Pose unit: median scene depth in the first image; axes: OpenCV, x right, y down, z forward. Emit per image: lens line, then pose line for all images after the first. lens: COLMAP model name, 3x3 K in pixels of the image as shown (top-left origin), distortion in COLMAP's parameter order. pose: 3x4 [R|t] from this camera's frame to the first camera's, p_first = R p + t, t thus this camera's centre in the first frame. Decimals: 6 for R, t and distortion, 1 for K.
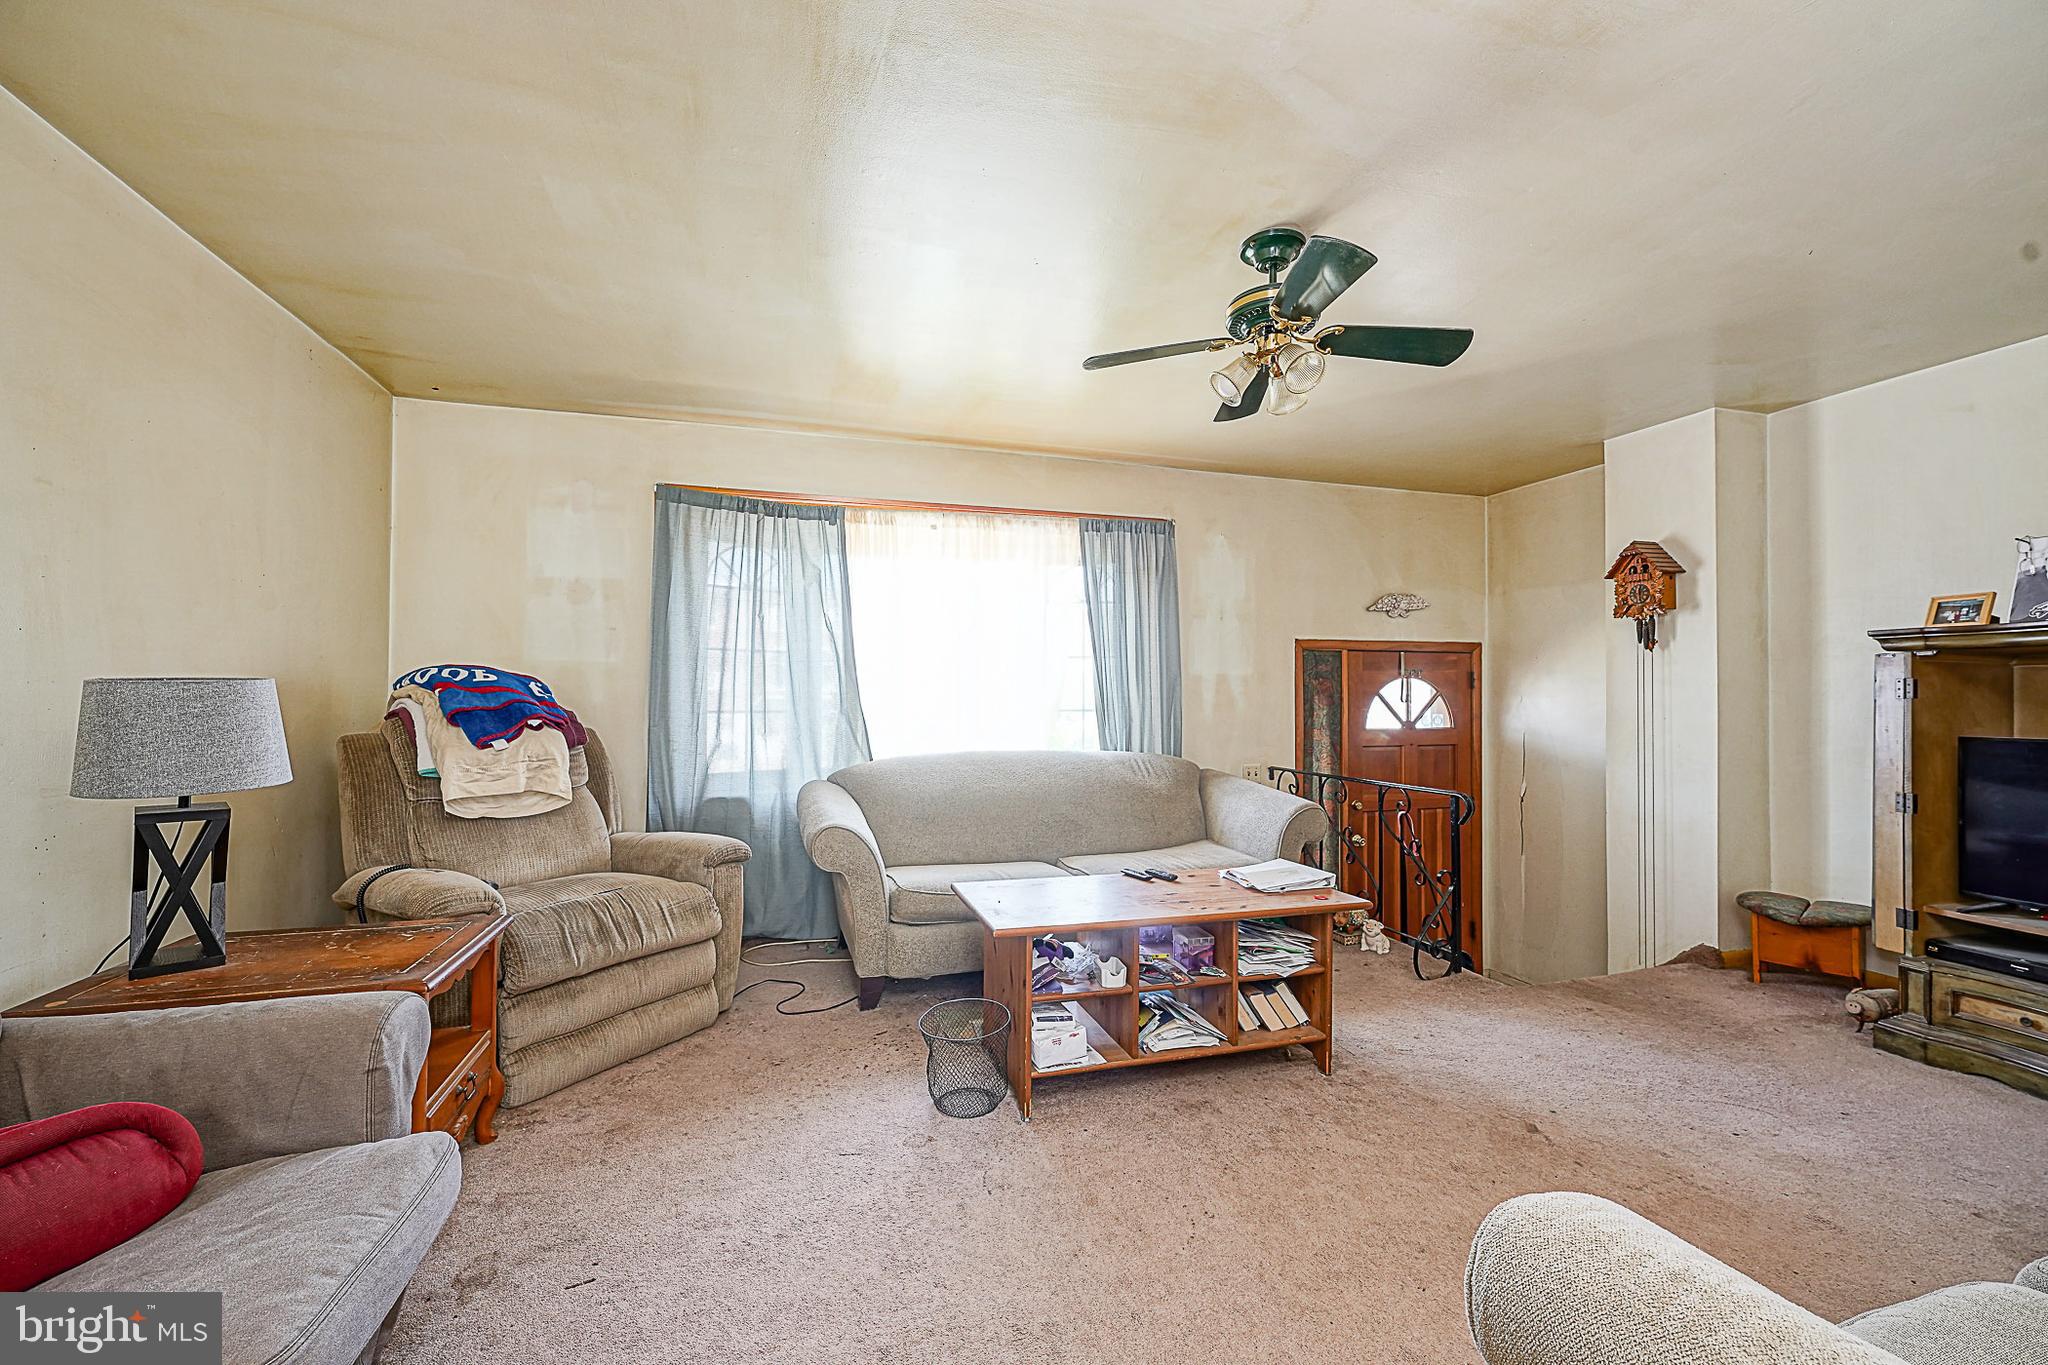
lens RADIAL K [[816.5, 0, 1036.0], [0, 816.5, 694.5], [0, 0, 1]] dist [-0.000661, 0.000553]
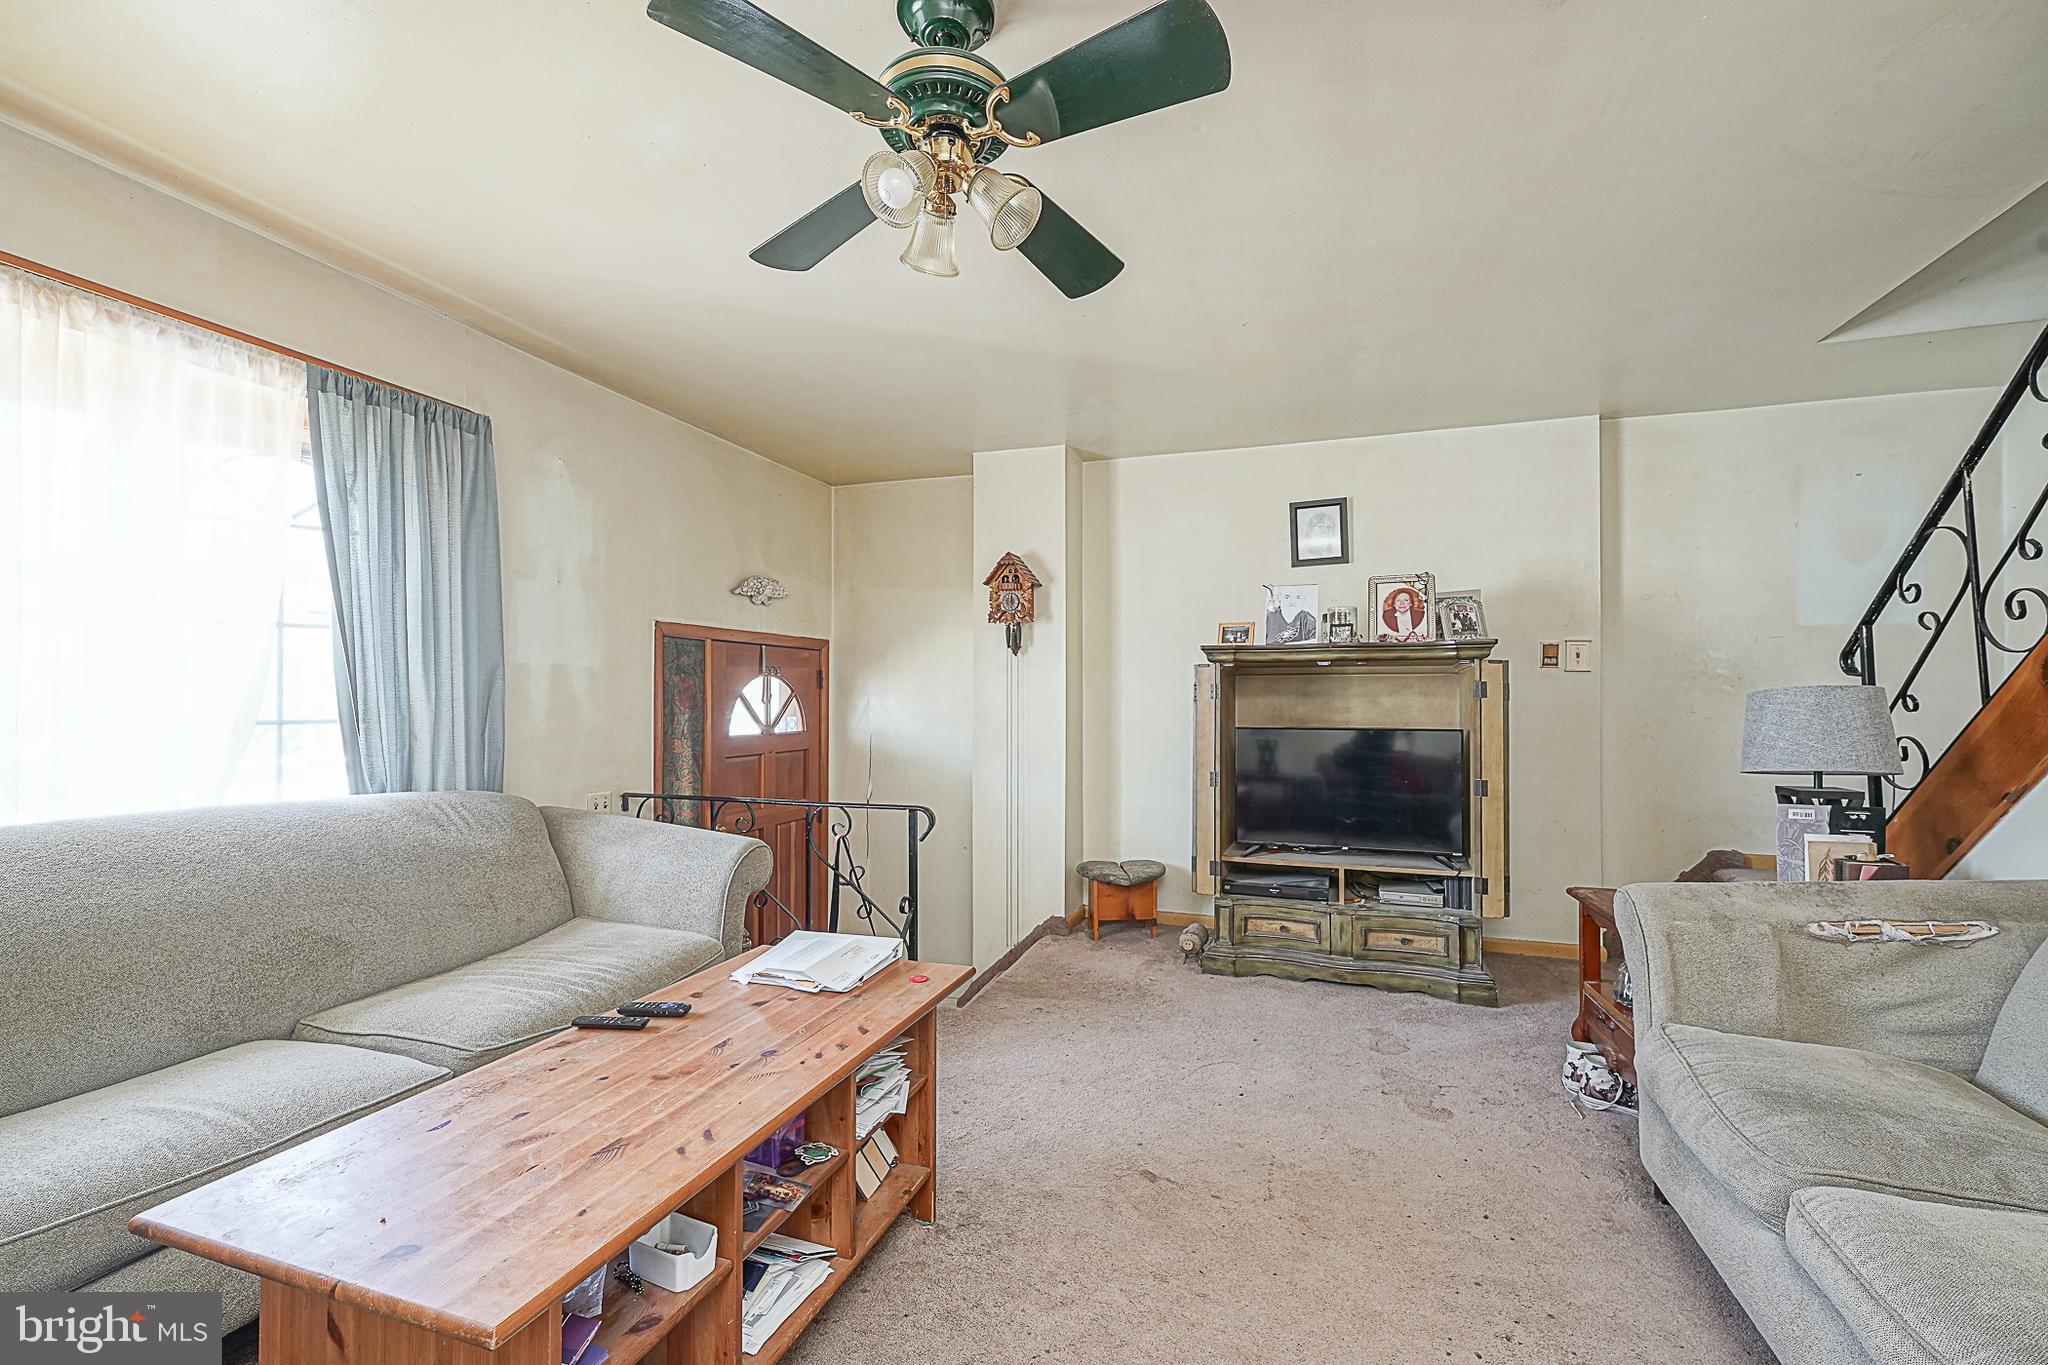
lens RADIAL K [[832.4, 0, 1070.6], [0, 832.4, 695.5], [0, 0, 1]] dist [-0.000617, 0.000237]
pose [[0.578757, 0.001222, 0.815499, -0.109985], [-0.002664, 0.999996, 0.000393, -0.000439], [-0.815496, -0.002400, 0.578758, 0.303503]]
